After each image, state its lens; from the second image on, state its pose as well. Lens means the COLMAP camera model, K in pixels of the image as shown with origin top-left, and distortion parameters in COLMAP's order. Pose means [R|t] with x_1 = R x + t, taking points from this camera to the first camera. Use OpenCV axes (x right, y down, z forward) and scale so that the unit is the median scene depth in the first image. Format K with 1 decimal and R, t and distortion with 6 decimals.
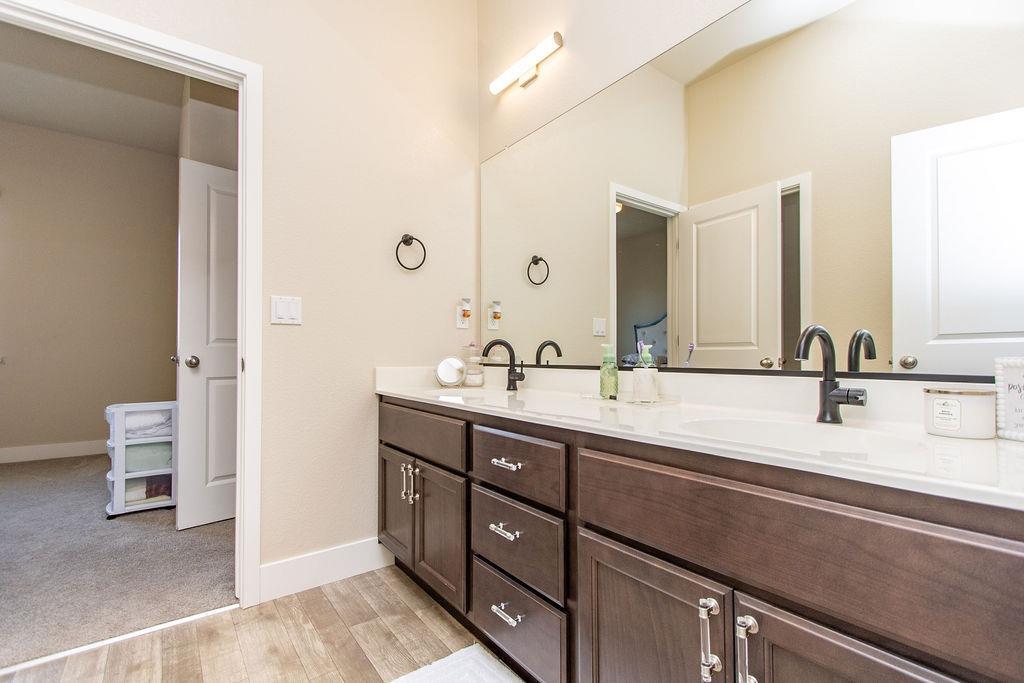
lens RADIAL K [[468.9, 0, 510.3], [0, 468.9, 347.5], [0, 0, 1]] dist [0.002632, 0.000195]
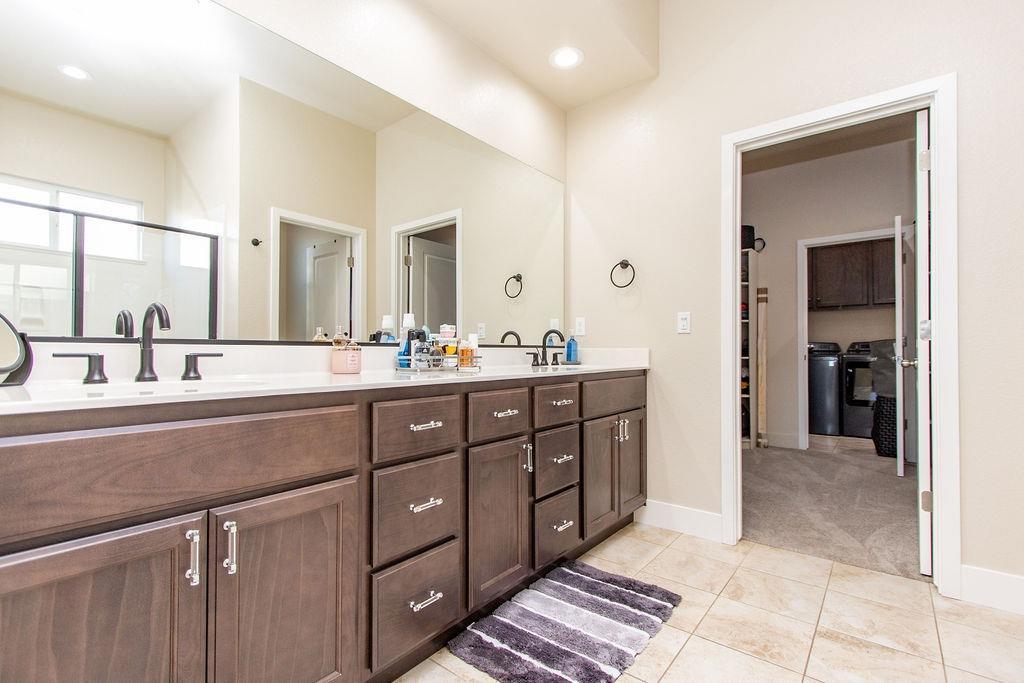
lens RADIAL K [[468.9, 0, 510.3], [0, 468.9, 347.5], [0, 0, 1]] dist [0.002632, 0.000195]
pose [[-0.250378, 0.003516, 0.968142, -1.581694], [-0.012493, 0.999898, -0.006863, 0.053819], [-0.968068, -0.013813, -0.250309, 1.429176]]
